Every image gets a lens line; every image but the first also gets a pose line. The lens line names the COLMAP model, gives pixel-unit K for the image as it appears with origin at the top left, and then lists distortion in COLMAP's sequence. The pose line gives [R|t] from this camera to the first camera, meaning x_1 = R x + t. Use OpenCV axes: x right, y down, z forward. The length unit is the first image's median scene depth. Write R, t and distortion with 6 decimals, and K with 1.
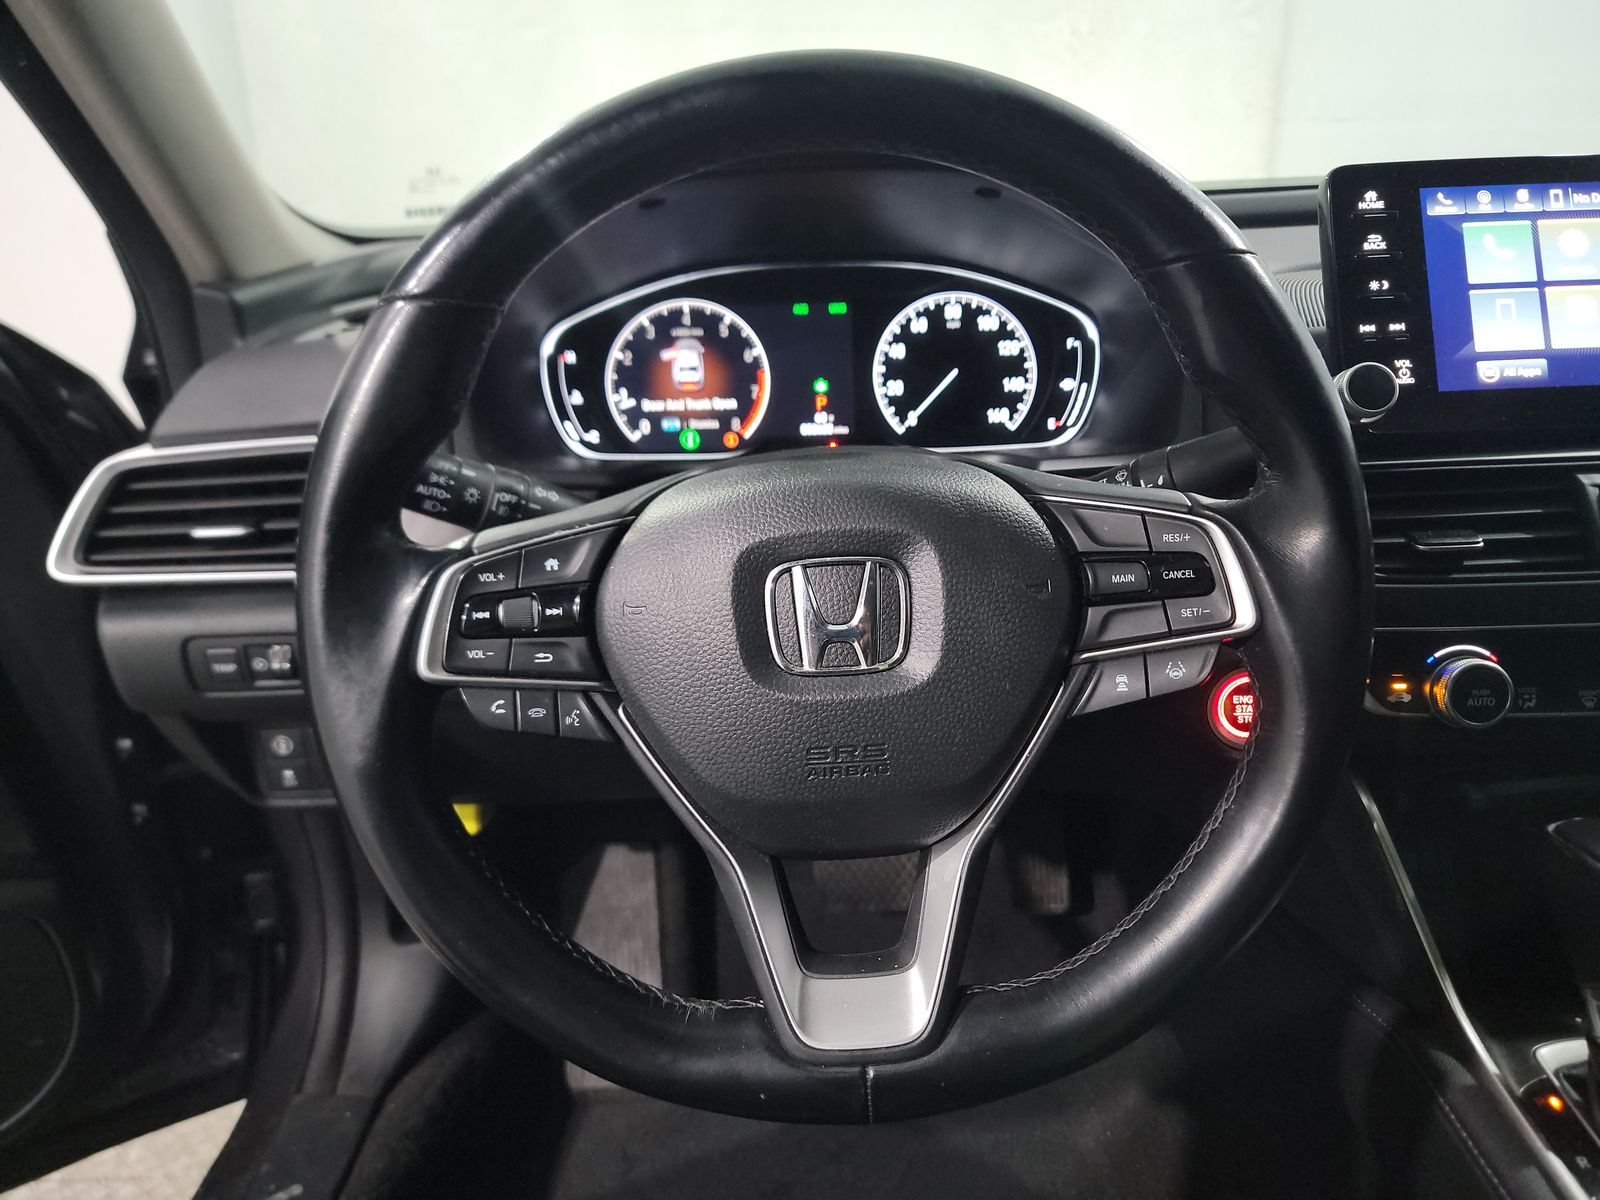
lens RADIAL K [[1161.6, 0, 801.0], [0, 1161.6, 597.1], [0, 0, 1]] dist [0.046225, -0.051243]
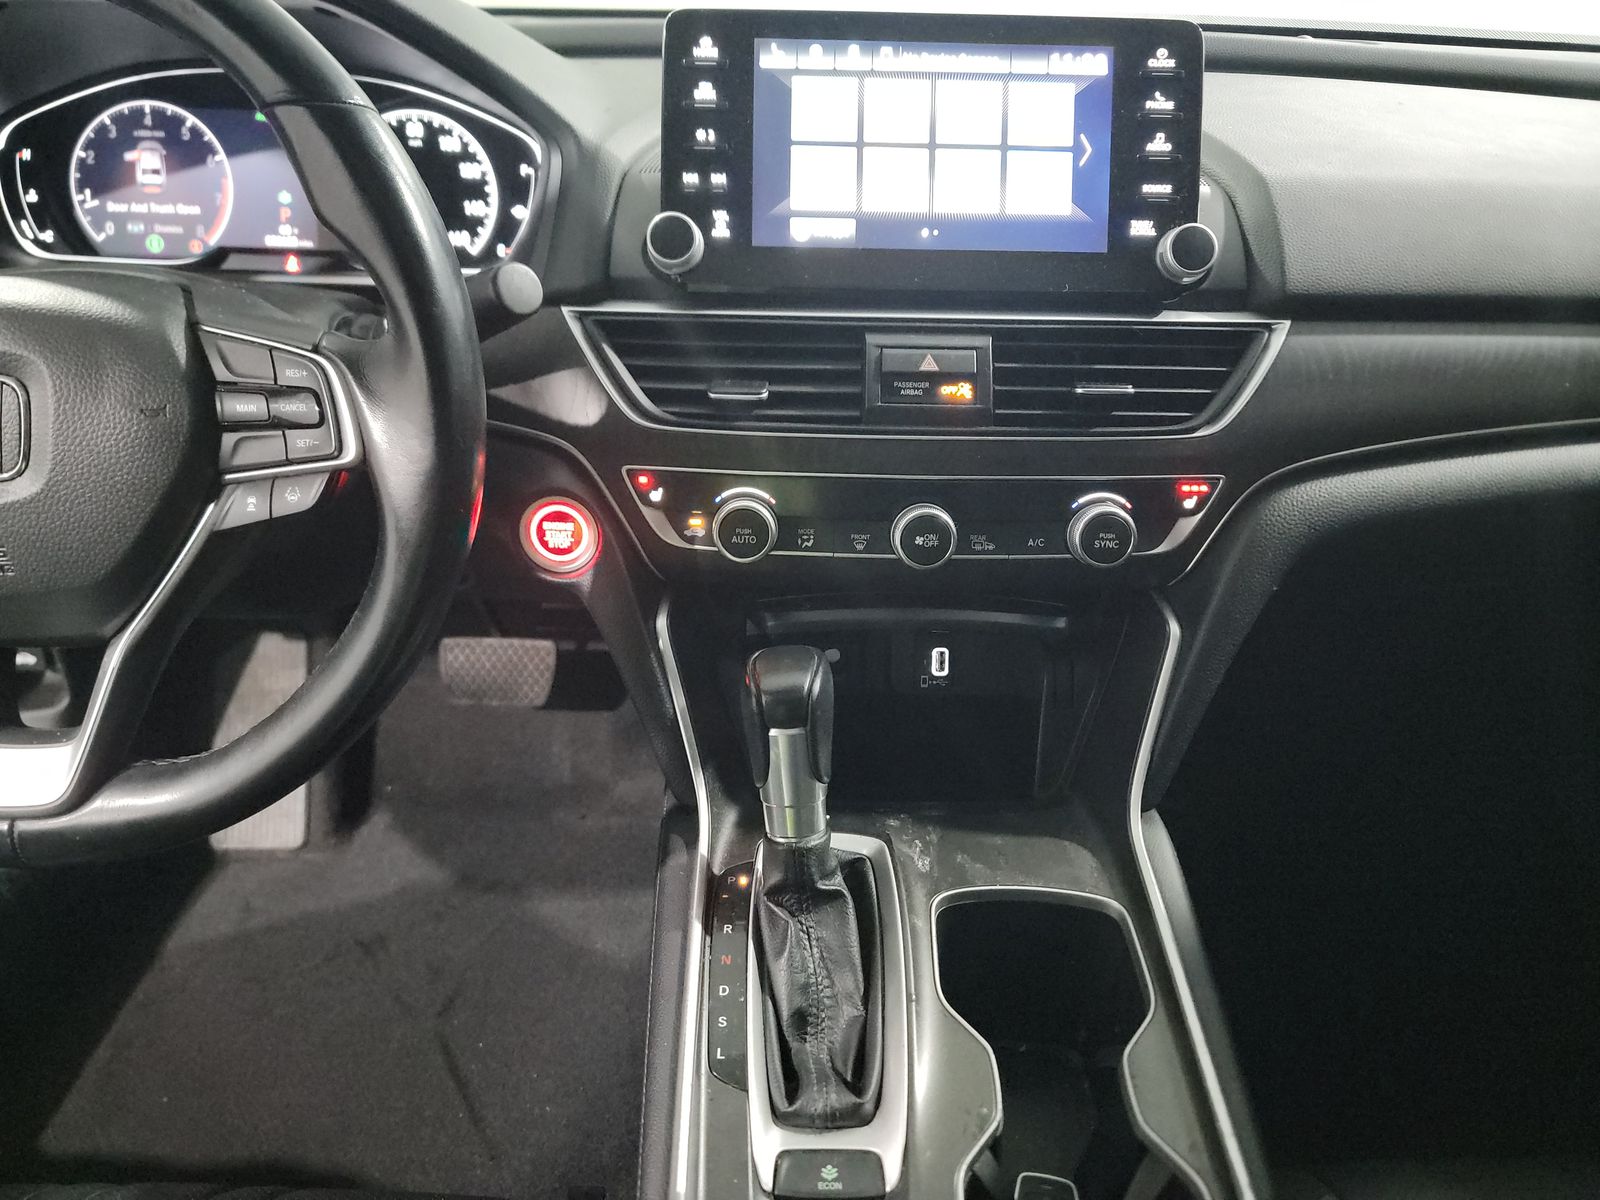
lens RADIAL K [[1161.6, 0, 801.0], [0, 1161.6, 597.1], [0, 0, 1]] dist [0.046225, -0.051243]
pose [[0.998361, 0.053322, 0.020763, 0.465589], [-0.055990, 0.985175, 0.162160, -0.029005], [-0.011809, -0.163057, 0.986546, -0.072011]]
